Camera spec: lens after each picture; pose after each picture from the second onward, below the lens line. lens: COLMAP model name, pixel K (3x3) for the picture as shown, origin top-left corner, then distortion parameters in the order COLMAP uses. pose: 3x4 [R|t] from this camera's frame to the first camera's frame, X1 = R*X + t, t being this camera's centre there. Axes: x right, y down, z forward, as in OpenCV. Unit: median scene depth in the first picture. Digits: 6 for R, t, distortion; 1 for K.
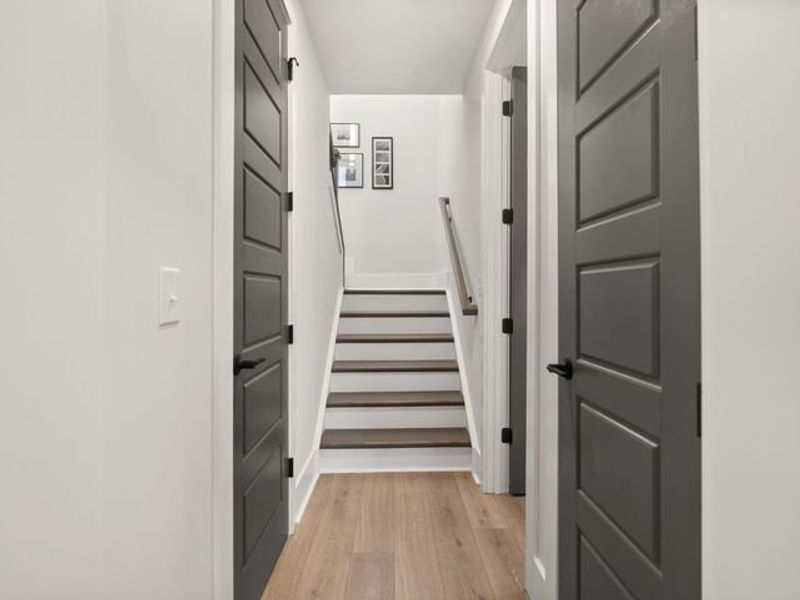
lens RADIAL K [[401.8, 0, 401.3], [0, 401.8, 293.9], [0, 0, 1]] dist [-0.010134, 0.000163]
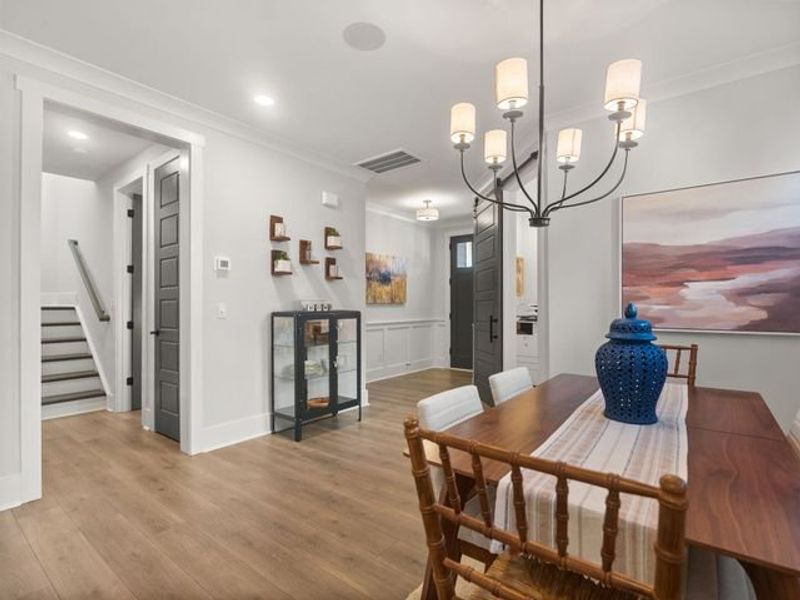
lens RADIAL K [[394.3, 0, 401.0], [0, 394.3, 301.9], [0, 0, 1]] dist [-0.010778, 0.000142]
pose [[0.624932, 0.006404, 0.780653, -0.396371], [0.008255, 0.999856, -0.014811, 0.005479], [-0.780635, 0.015700, 0.624789, -1.203088]]
